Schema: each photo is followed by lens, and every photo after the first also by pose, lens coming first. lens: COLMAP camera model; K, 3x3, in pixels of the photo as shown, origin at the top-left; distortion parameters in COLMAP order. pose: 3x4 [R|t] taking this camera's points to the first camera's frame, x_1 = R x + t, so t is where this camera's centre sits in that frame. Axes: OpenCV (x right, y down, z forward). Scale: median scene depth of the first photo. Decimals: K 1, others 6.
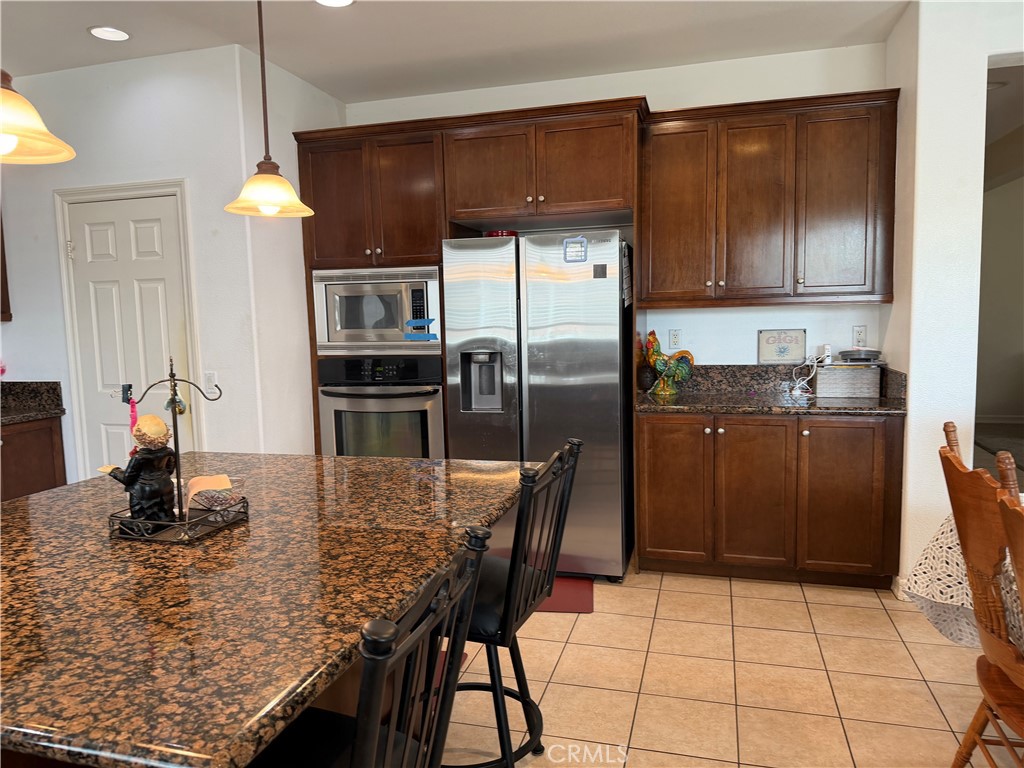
lens RADIAL K [[715.0, 0, 512.0], [0, 715.0, 384.0], [0, 0, 1]] dist [0.005938, -0.000463]
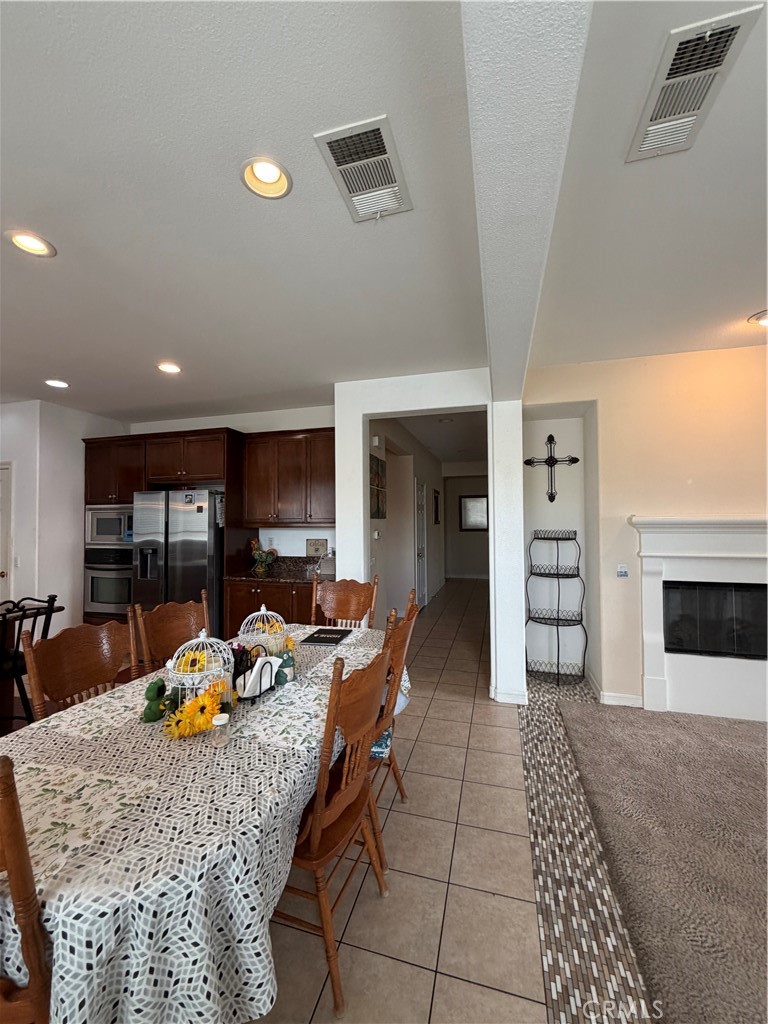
lens RADIAL K [[409.2, 0, 381.9], [0, 409.2, 508.9], [0, 0, 1]] dist [-0.000802, 0.000065]
pose [[0.999861, 0.016556, -0.001700, 0.564386], [-0.016637, 0.991397, -0.129831, -0.014782], [-0.000465, 0.129841, 0.991535, -0.135850]]
